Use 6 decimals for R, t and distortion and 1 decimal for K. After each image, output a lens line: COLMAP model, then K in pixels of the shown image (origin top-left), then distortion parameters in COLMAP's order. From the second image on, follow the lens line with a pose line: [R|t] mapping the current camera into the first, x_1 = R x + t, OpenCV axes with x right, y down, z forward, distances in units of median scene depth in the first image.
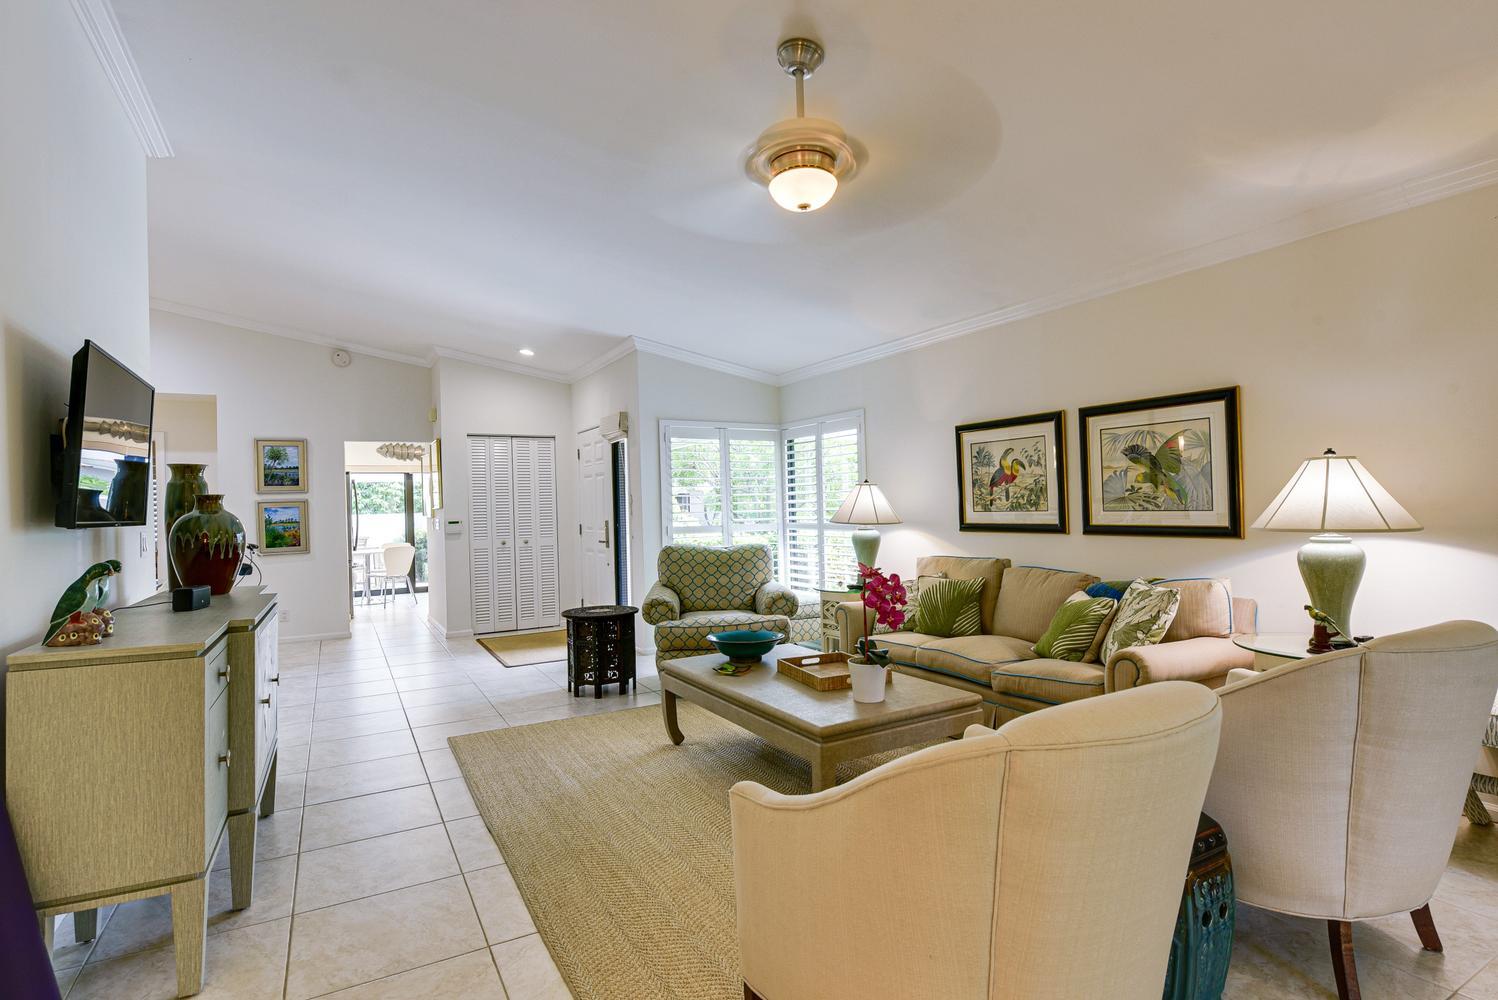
lens RADIAL K [[750.8, 0, 754.7], [0, 750.8, 500.5], [0, 0, 1]] dist [0.004559, -0.000675]
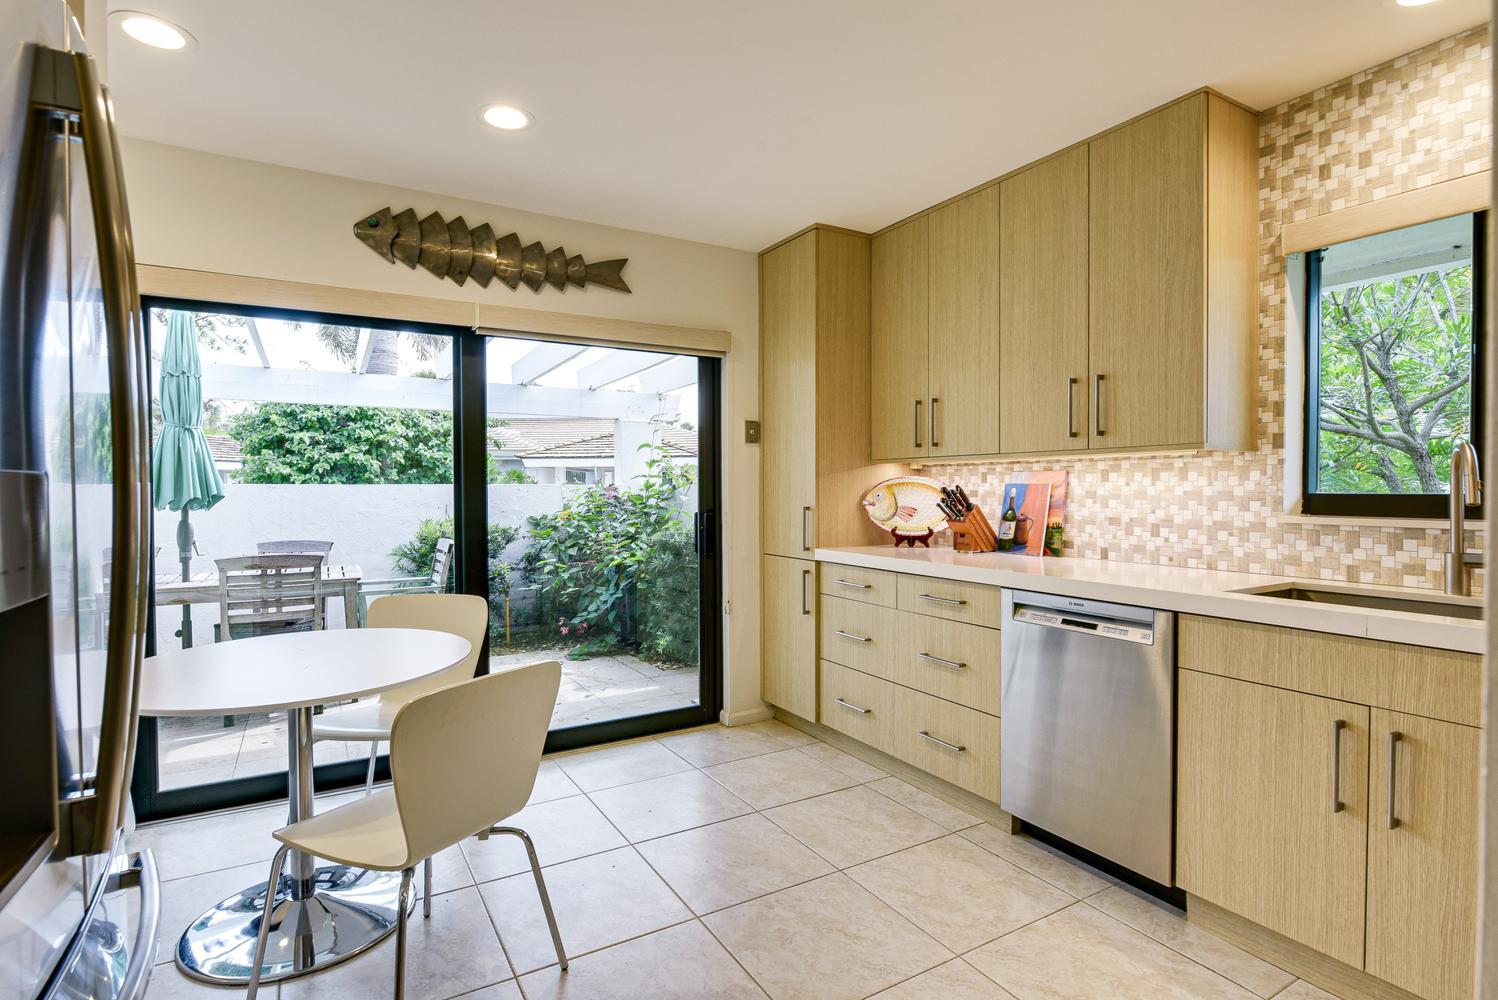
lens RADIAL K [[750.8, 0, 758.0], [0, 750.8, 496.8], [0, 0, 1]] dist [0.004559, -0.000675]
pose [[0.999579, 0.017830, 0.022889, -0.872033], [-0.018282, 0.999638, 0.019730, 0.039387], [-0.022529, -0.020141, 0.999543, 1.742263]]
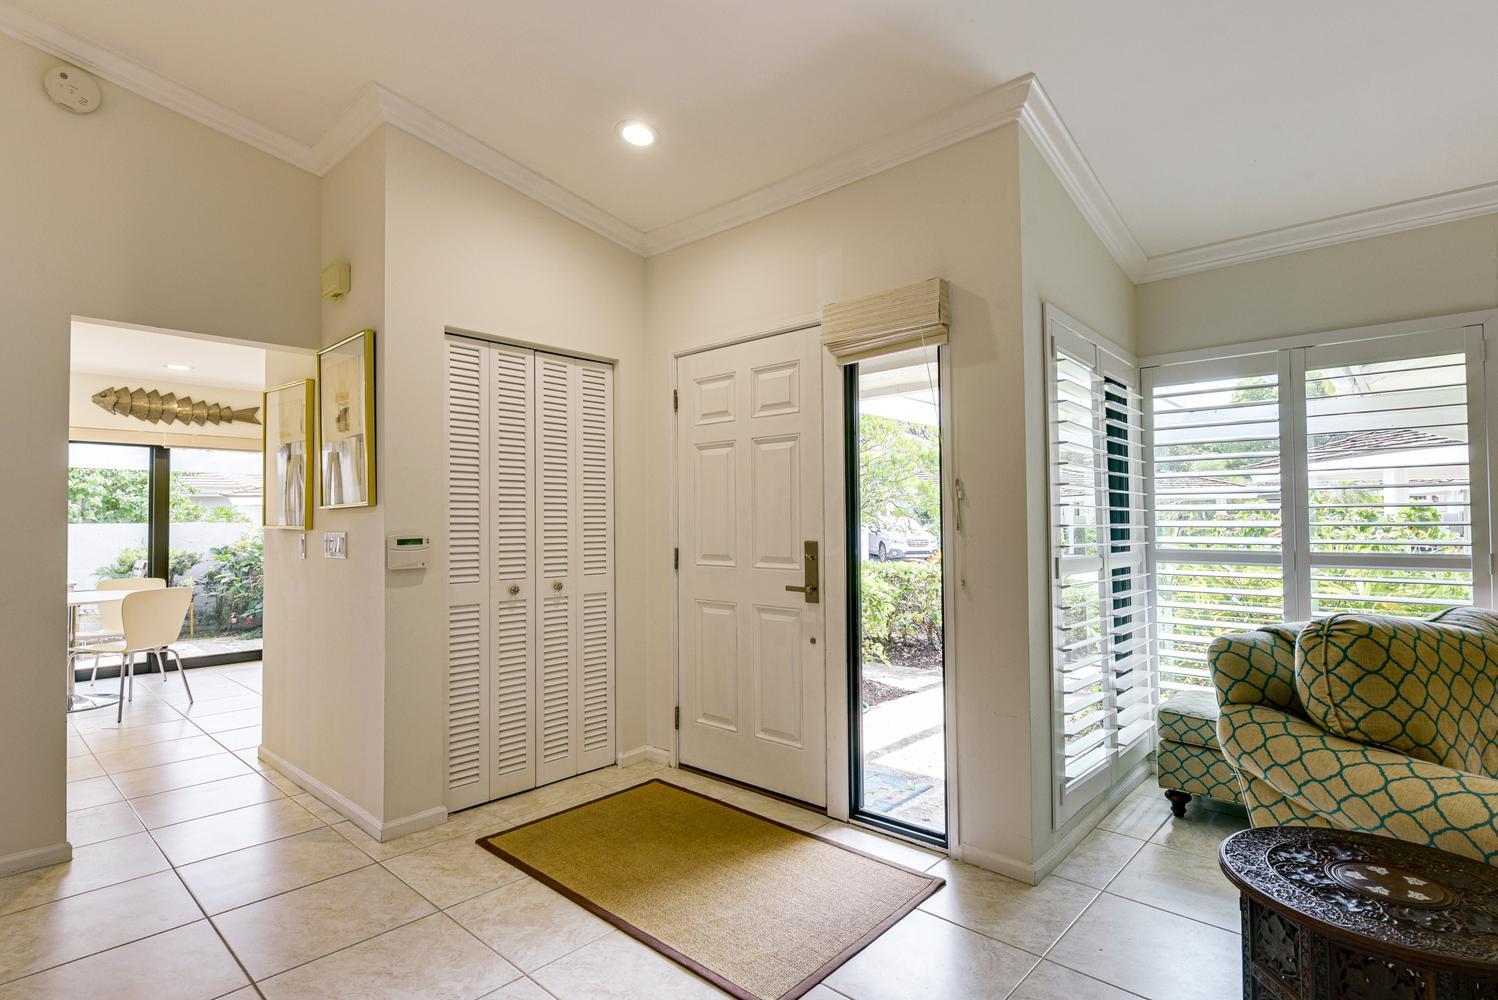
lens RADIAL K [[750.8, 0, 755.9], [0, 750.8, 507.7], [0, 0, 1]] dist [0.004559, -0.000675]
pose [[0.950555, 0.024097, 0.309620, -0.536175], [-0.018787, 0.999621, -0.020121, 0.023746], [-0.309987, 0.013309, 0.950648, 0.861931]]
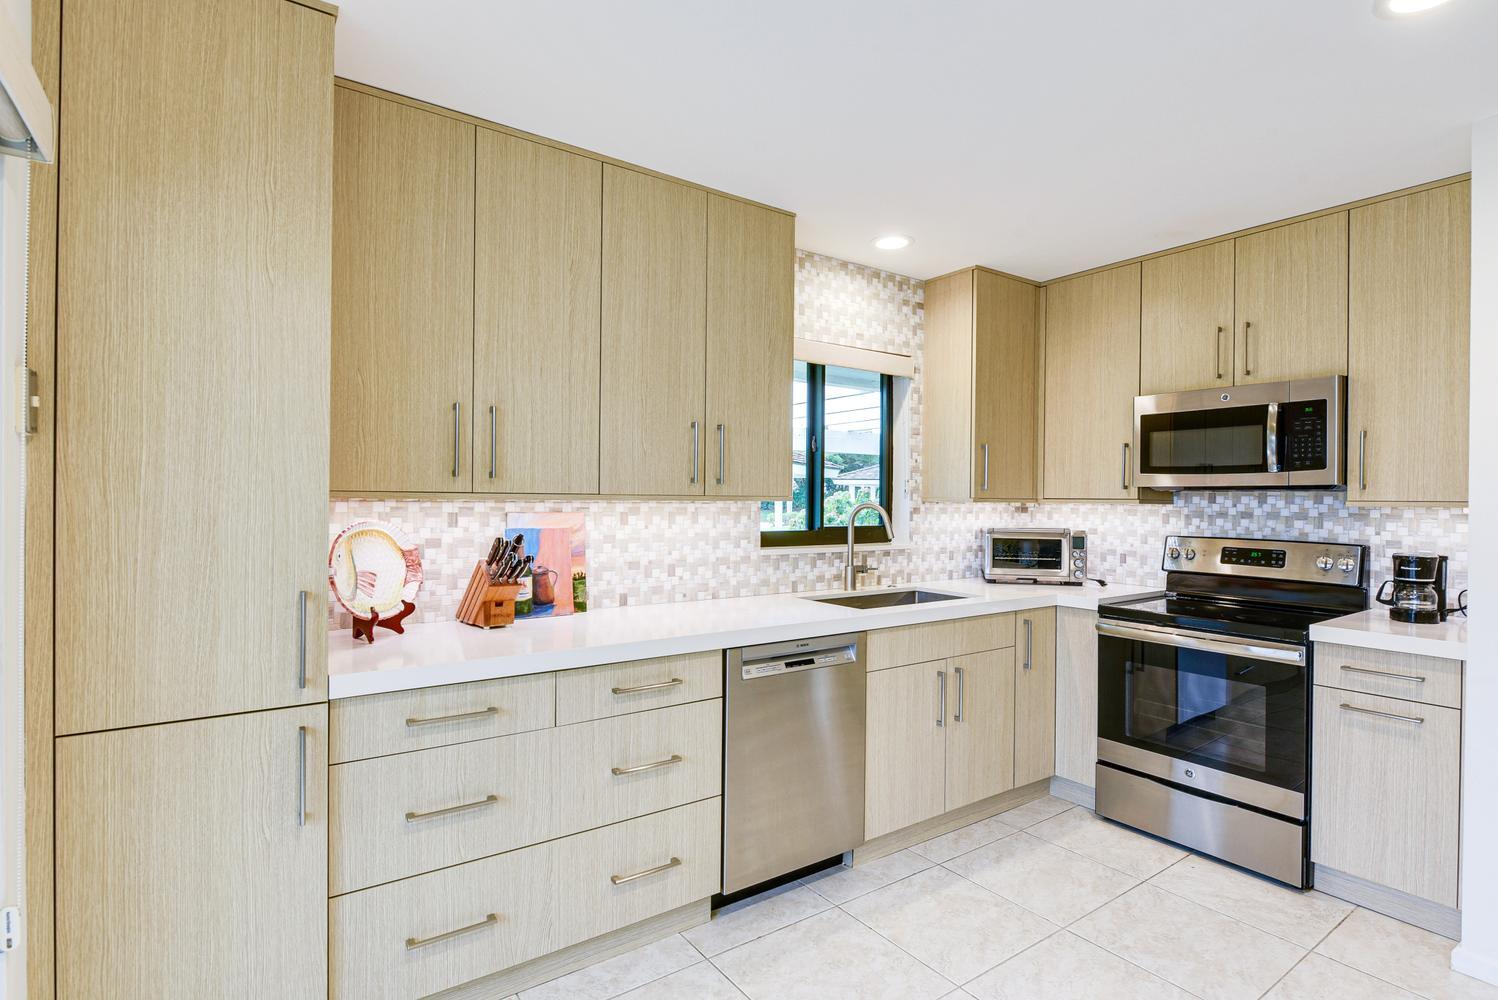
lens RADIAL K [[750.8, 0, 760.1], [0, 750.8, 500.0], [0, 0, 1]] dist [0.004559, -0.000675]
pose [[-0.105064, 0.016535, 0.994328, -2.464965], [-0.015801, 0.999708, -0.018294, -0.045007], [-0.994340, -0.017633, -0.104772, 4.729909]]
